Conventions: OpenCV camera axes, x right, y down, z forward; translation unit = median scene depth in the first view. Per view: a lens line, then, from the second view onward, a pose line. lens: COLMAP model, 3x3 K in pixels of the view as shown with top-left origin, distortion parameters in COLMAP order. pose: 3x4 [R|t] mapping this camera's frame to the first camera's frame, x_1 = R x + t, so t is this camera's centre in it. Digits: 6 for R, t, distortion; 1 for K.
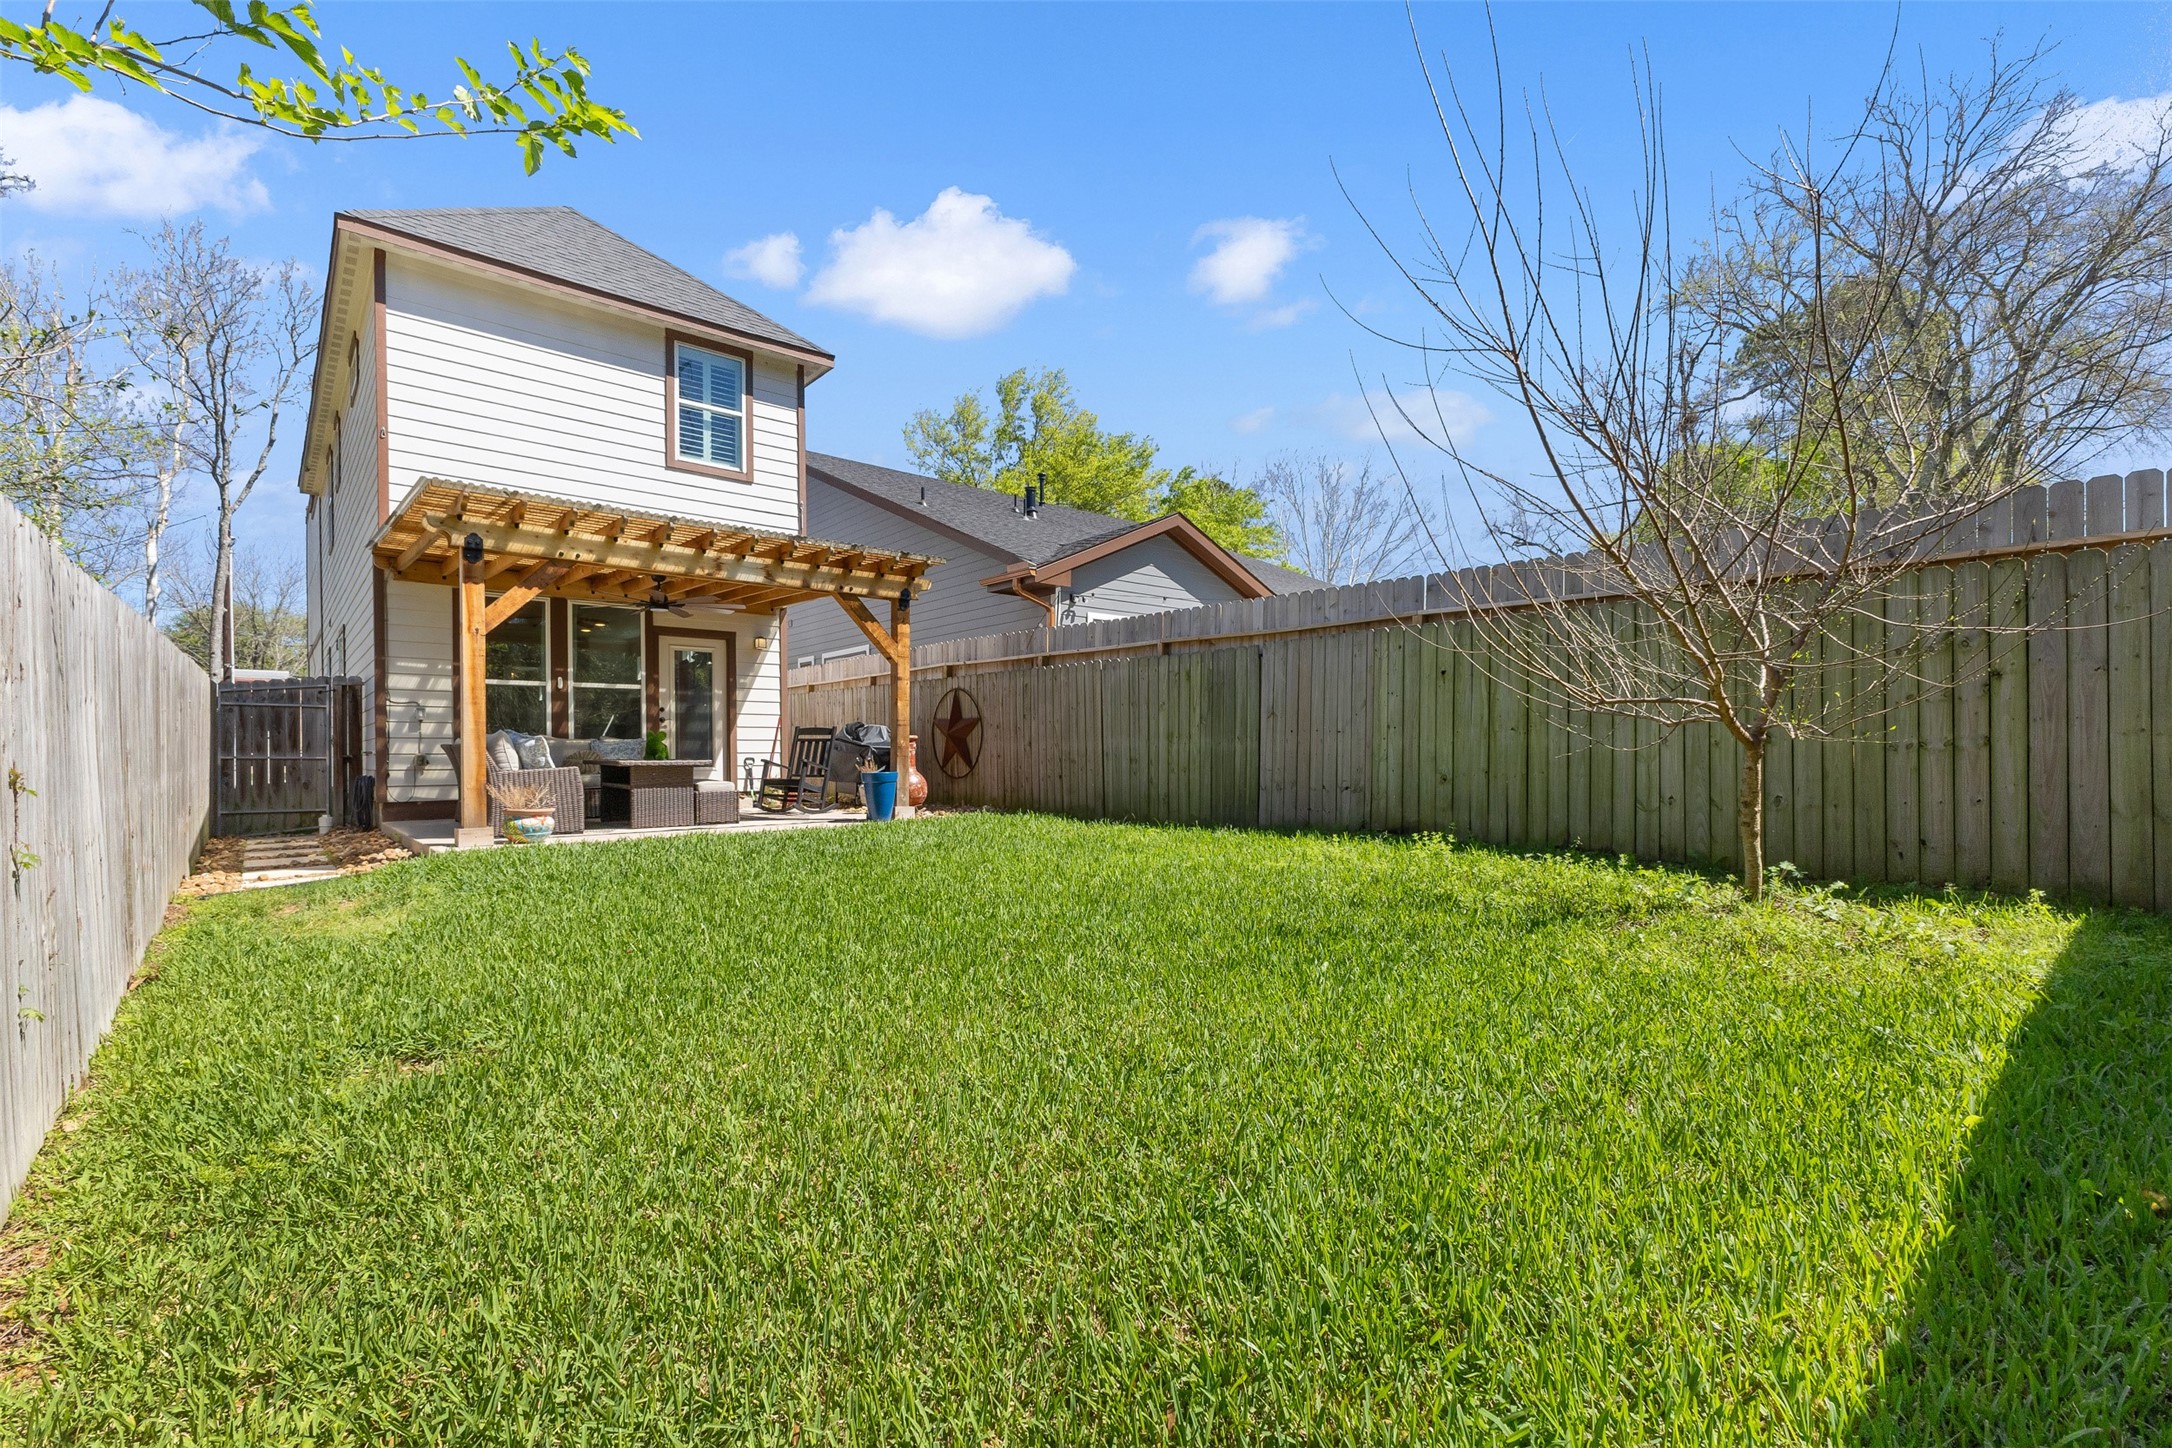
lens RADIAL K [[936.3, 0, 1091.5], [0, 936.3, 744.2], [0, 0, 1]] dist [0.000261, 0.000121]
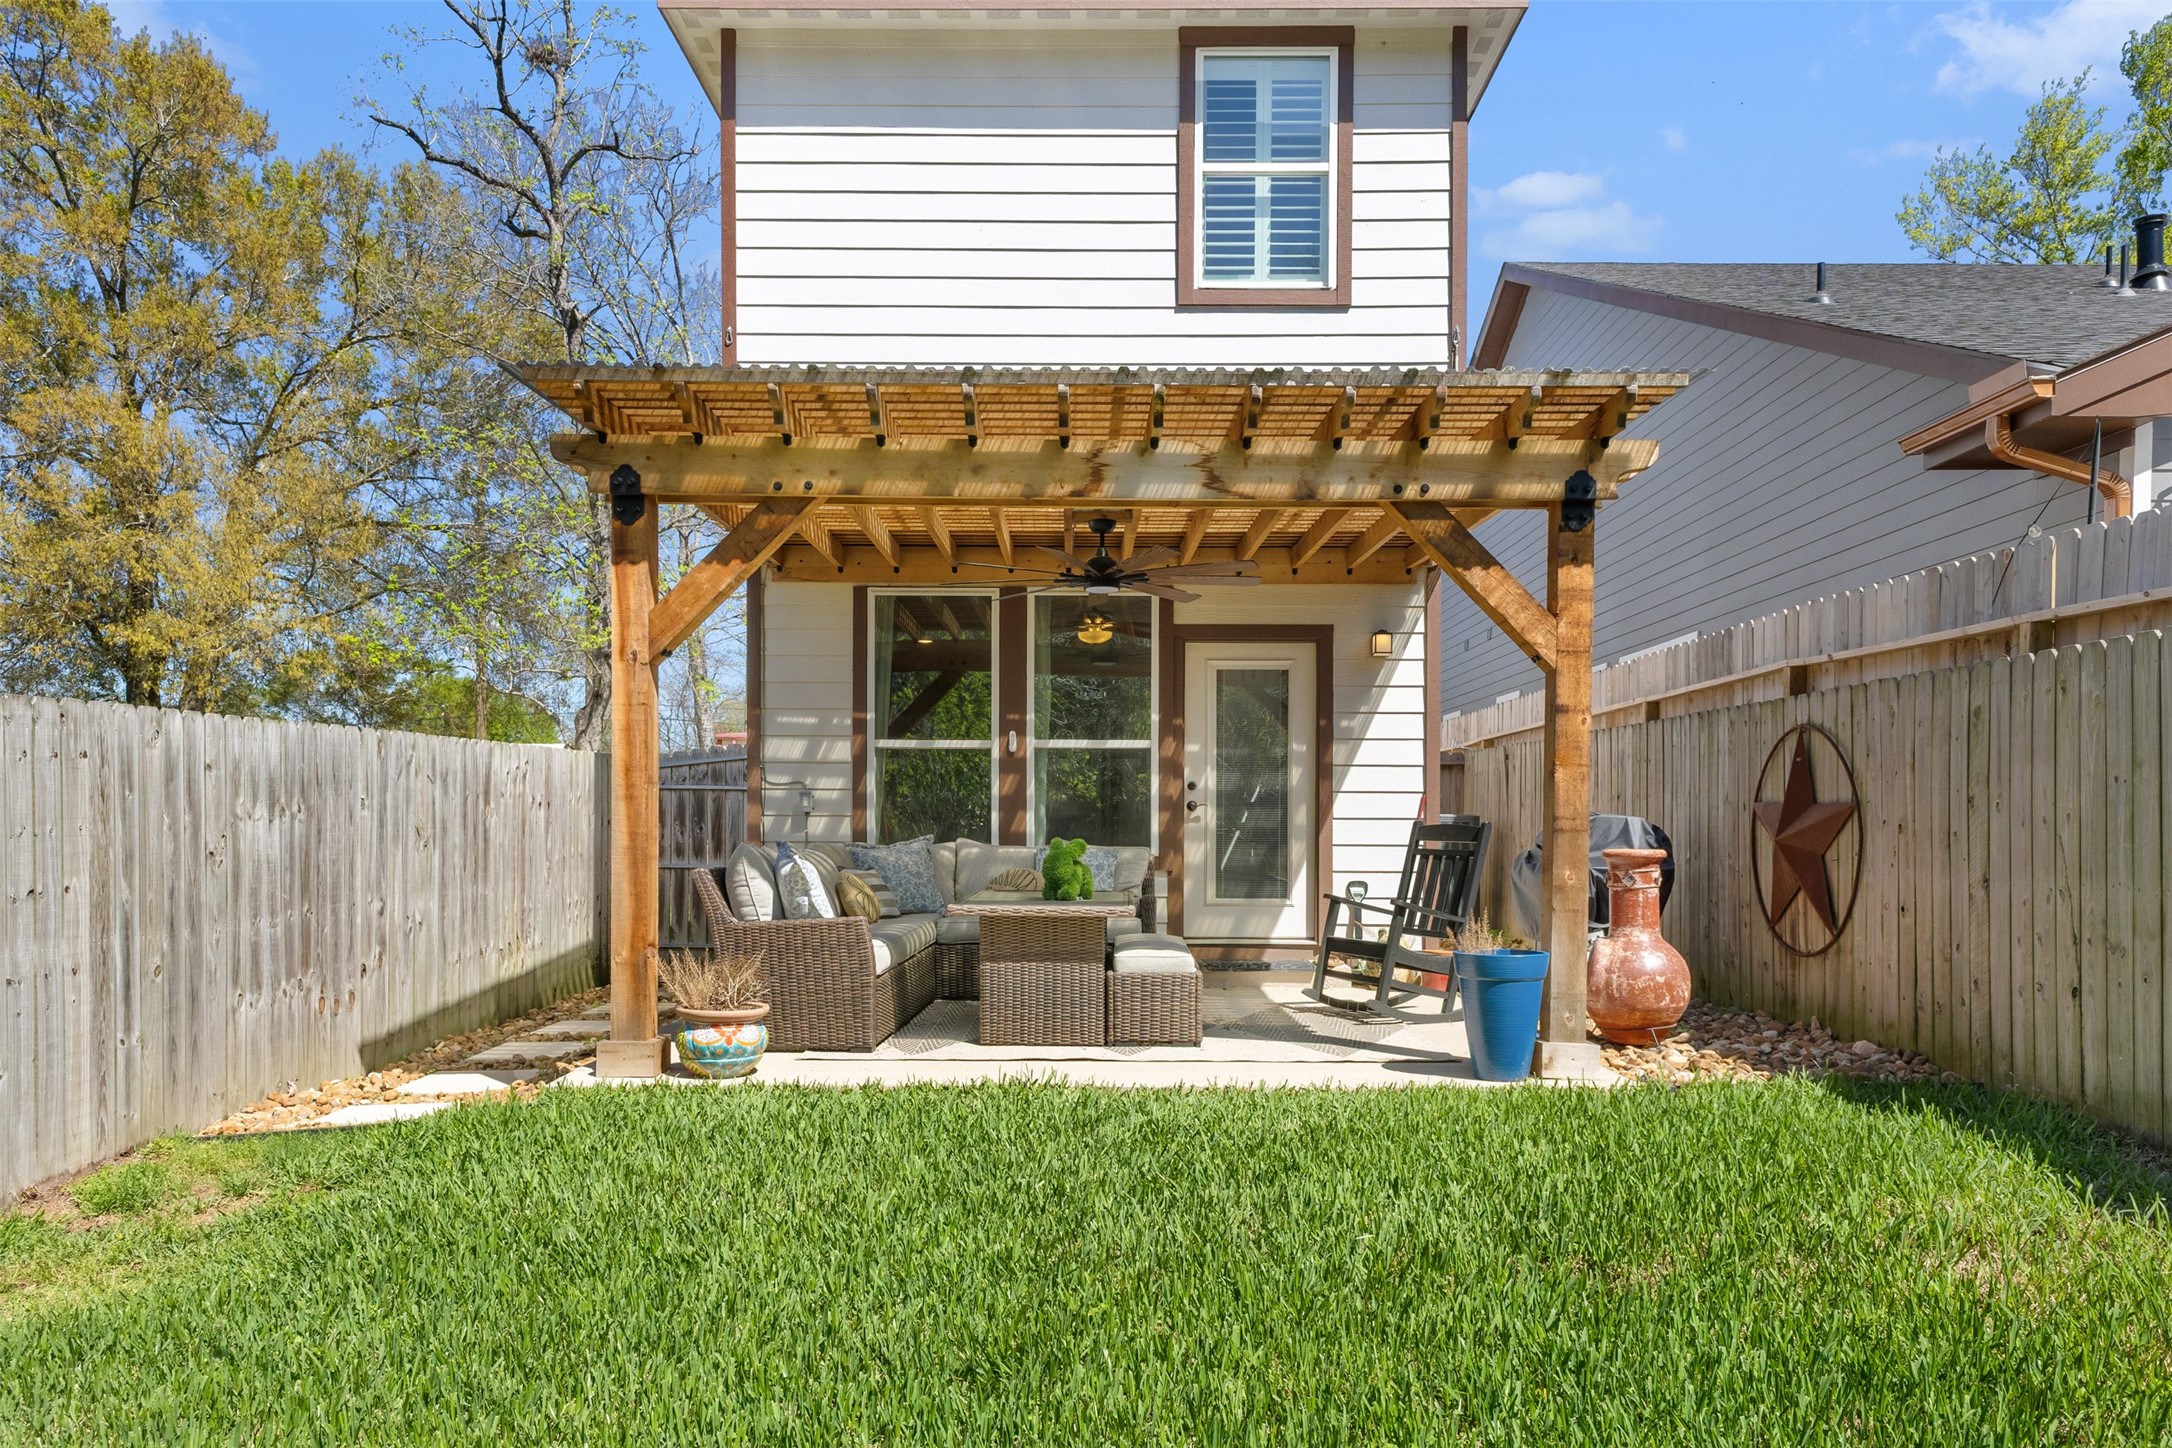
lens RADIAL K [[1504.9, 0, 1087.6], [0, 1504.9, 835.7], [0, 0, 1]] dist [0.006979, -0.000171]
pose [[0.751063, 0.013502, -0.660092, 0.048361], [-0.003309, 0.999855, 0.016687, -0.024007], [0.660222, -0.010349, 0.750999, 0.350880]]
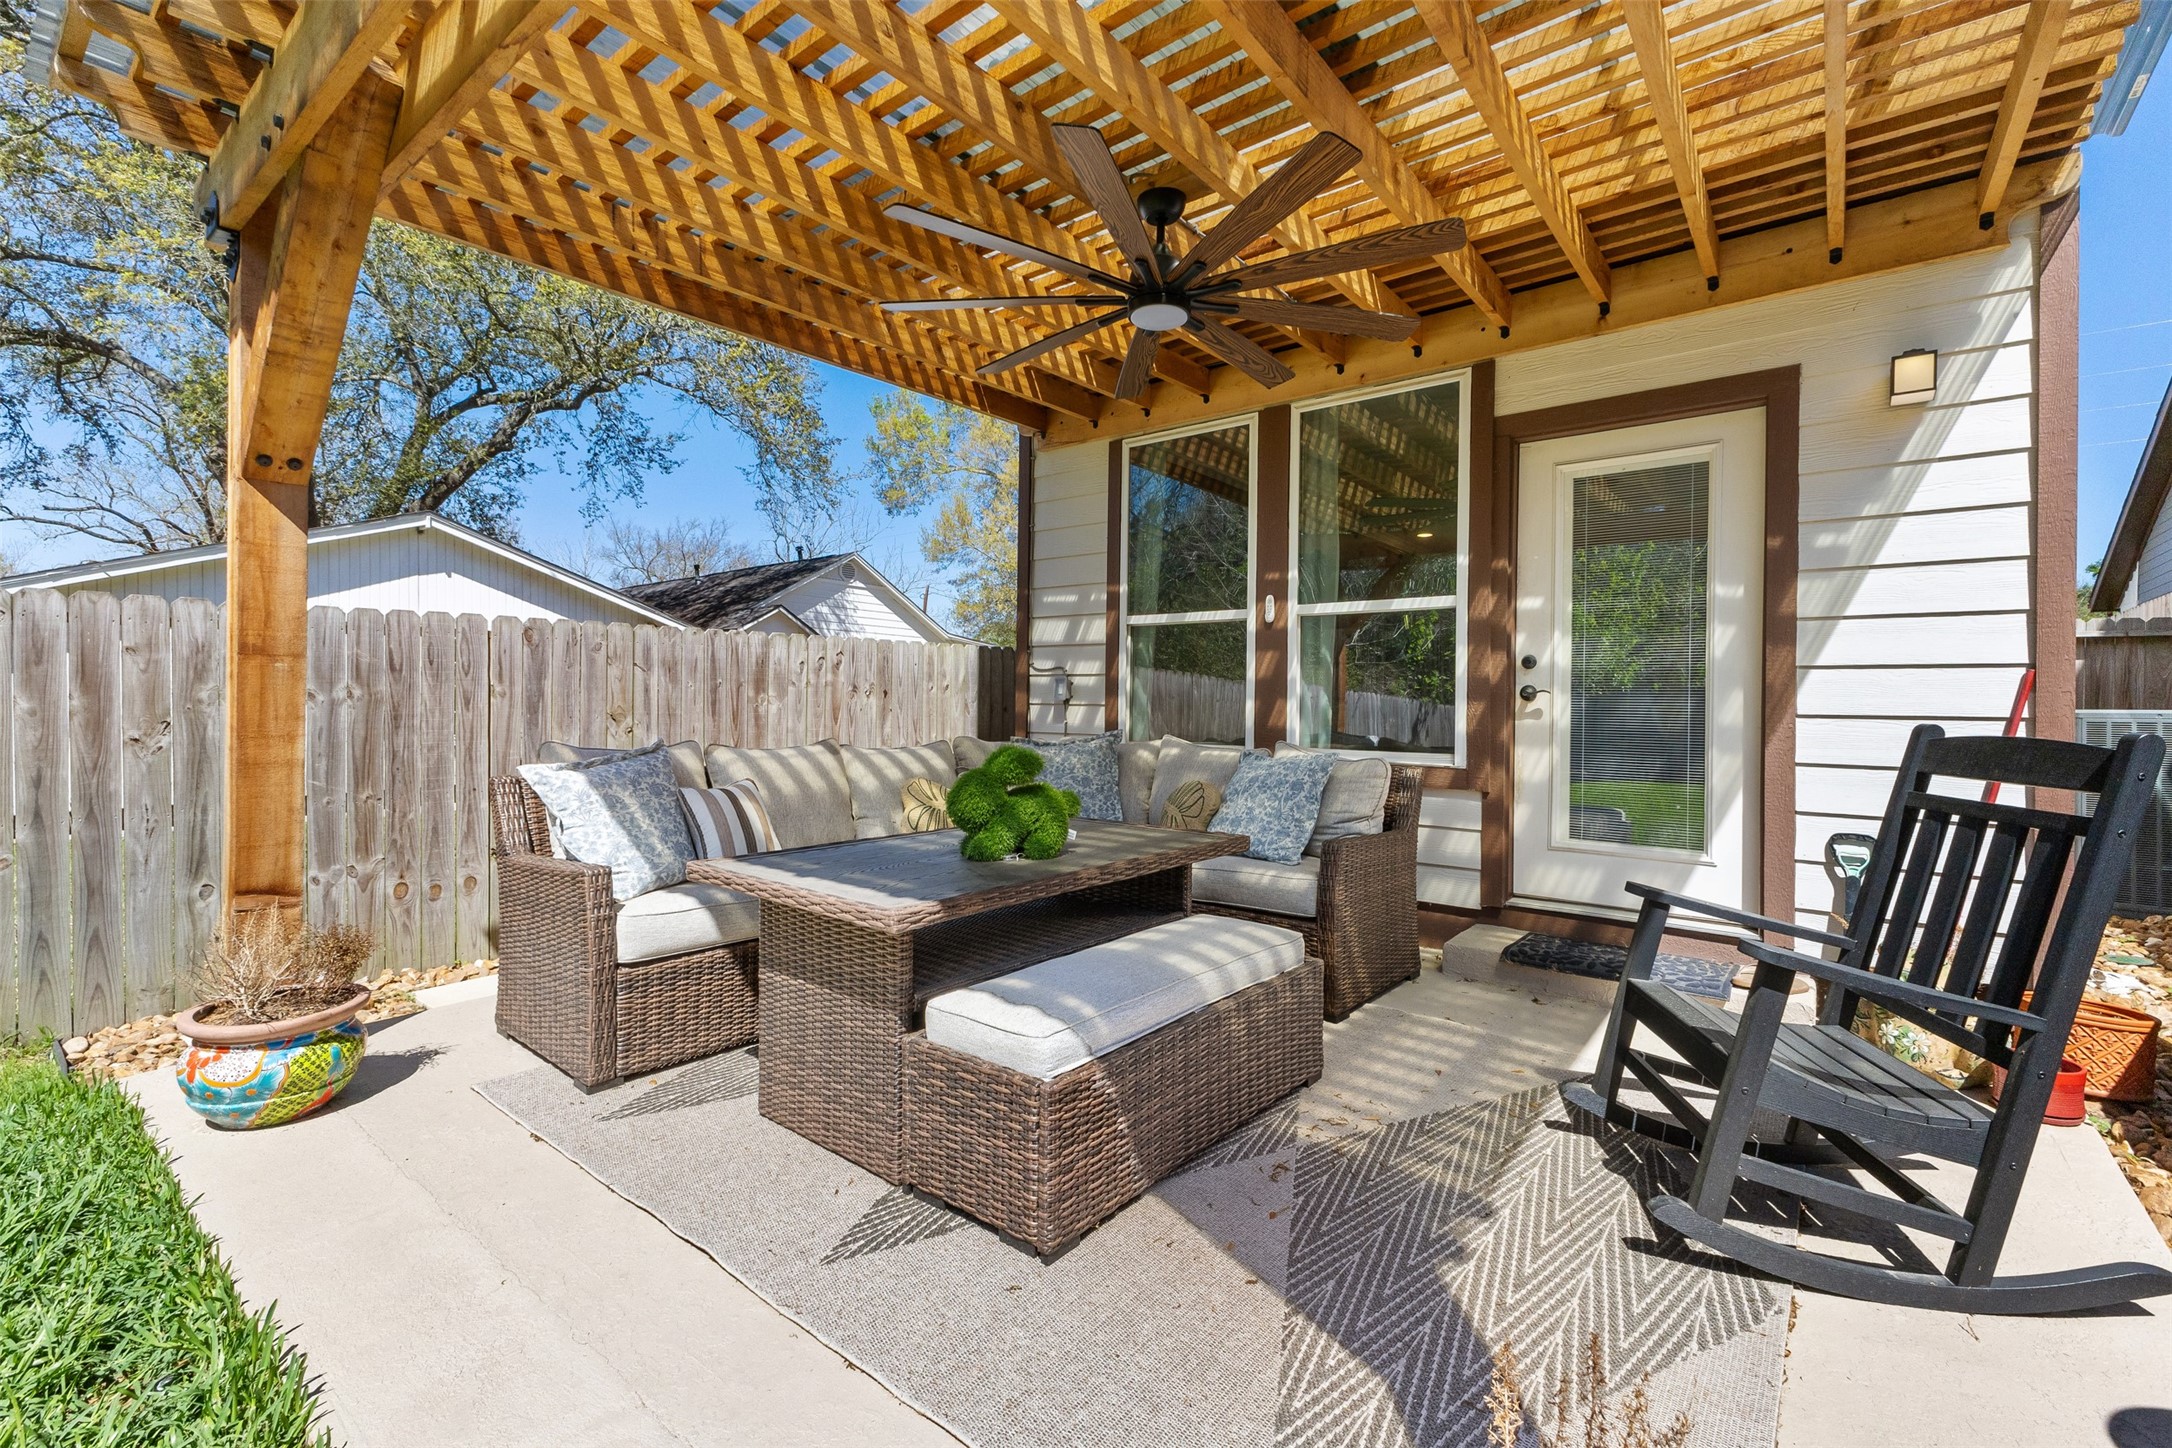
lens RADIAL K [[934.2, 0, 1088.5], [0, 934.2, 701.9], [0, 0, 1]] dist [0.001021, 0.000227]
pose [[0.177937, 0.004945, -0.984030, -0.163506], [-0.007196, 0.999967, 0.003724, -0.023706], [0.984016, 0.006418, 0.177966, 0.815138]]
